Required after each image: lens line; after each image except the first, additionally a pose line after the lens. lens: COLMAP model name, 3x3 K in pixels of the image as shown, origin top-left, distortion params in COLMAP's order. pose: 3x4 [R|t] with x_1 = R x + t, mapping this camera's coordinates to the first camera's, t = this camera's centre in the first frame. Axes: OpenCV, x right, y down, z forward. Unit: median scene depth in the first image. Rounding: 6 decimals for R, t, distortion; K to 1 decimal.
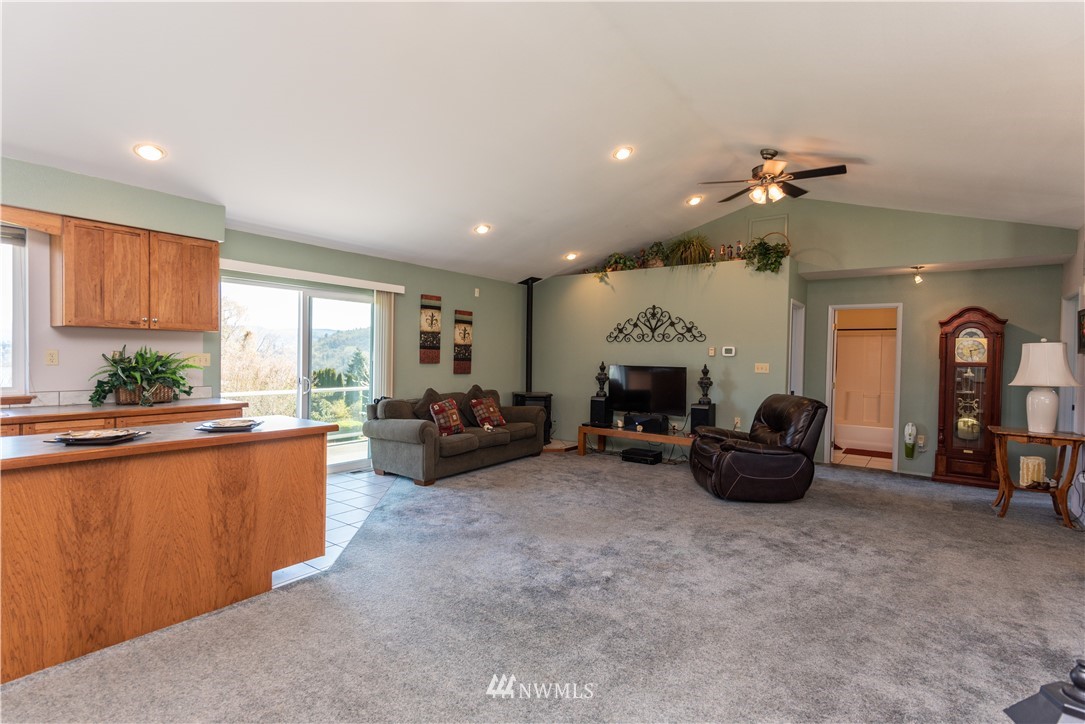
lens RADIAL K [[525.0, 0, 541.2], [0, 525.0, 361.4], [0, 0, 1]] dist [0.014153, 0.000389]
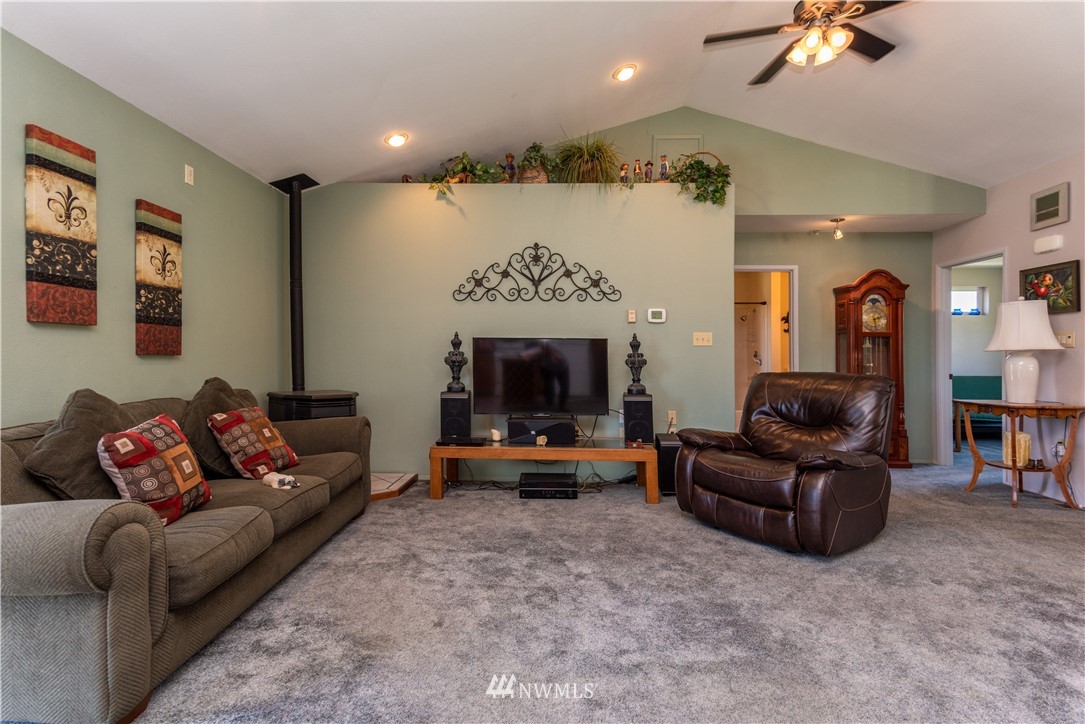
lens RADIAL K [[525.0, 0, 546.7], [0, 525.0, 369.5], [0, 0, 1]] dist [0.014153, 0.000389]
pose [[0.819840, -0.026251, 0.571990, -0.148011], [0.014039, 0.999570, 0.025752, 0.030301], [-0.572420, -0.013082, 0.819856, 0.498450]]
